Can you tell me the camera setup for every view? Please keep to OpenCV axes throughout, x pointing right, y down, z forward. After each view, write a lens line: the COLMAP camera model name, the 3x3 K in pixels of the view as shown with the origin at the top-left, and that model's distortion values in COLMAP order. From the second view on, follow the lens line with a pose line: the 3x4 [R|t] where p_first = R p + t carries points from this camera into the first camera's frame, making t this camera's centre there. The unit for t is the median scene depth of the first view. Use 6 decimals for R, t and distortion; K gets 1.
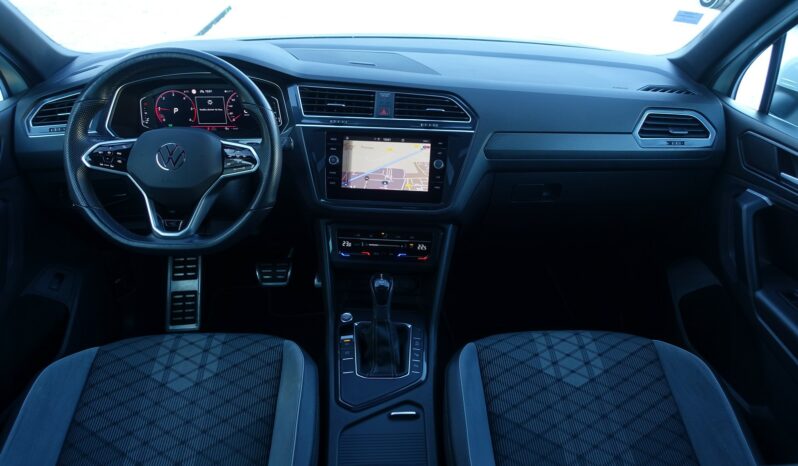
lens RADIAL K [[553.1, 0, 401.0], [0, 553.1, 228.8], [0, 0, 1]] dist [0.002380, -0.007109]
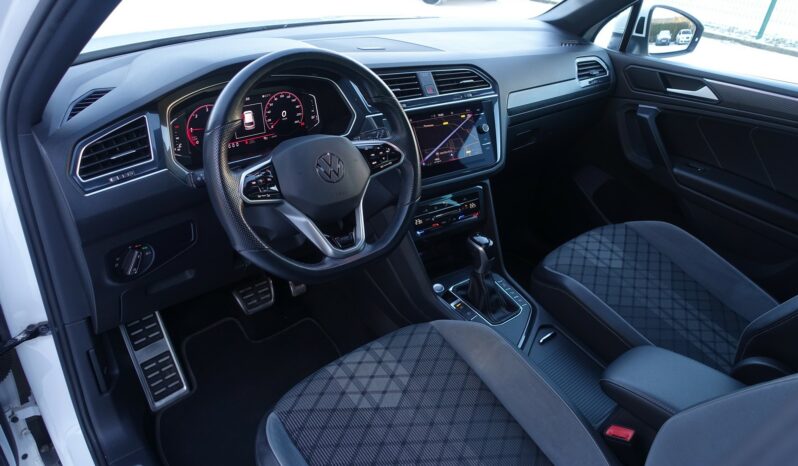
lens RADIAL K [[553.1, 0, 401.0], [0, 553.1, 228.8], [0, 0, 1]] dist [0.002380, -0.007109]
pose [[0.781631, -0.286701, 0.553946, -0.737633], [0.268856, 0.956225, 0.115544, -0.093793], [-0.562823, 0.058619, 0.824496, 0.167333]]
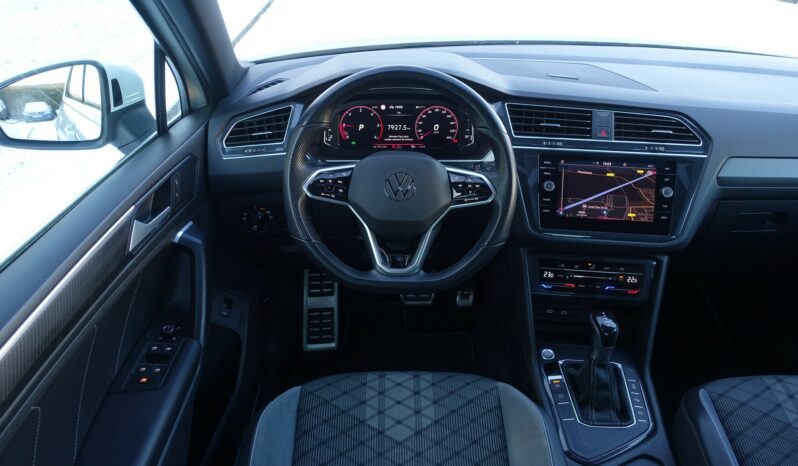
lens RADIAL K [[553.1, 0, 401.0], [0, 553.1, 228.8], [0, 0, 1]] dist [0.002380, -0.007109]
pose [[0.999508, 0.012977, -0.028569, -0.333522], [-0.012312, 0.999652, 0.023314, -0.070785], [0.028862, -0.022951, 0.999320, 0.077025]]
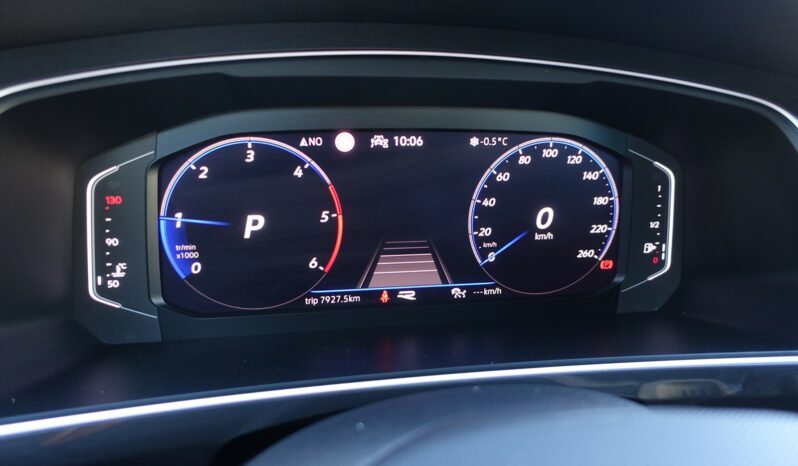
lens RADIAL K [[553.1, 0, 401.0], [0, 553.1, 228.8], [0, 0, 1]] dist [0.002380, -0.007109]
pose [[0.988485, -0.023222, 0.149529, -0.408461], [0.047545, 0.985774, -0.161211, -0.185824], [-0.143658, 0.166464, 0.975526, 0.827072]]
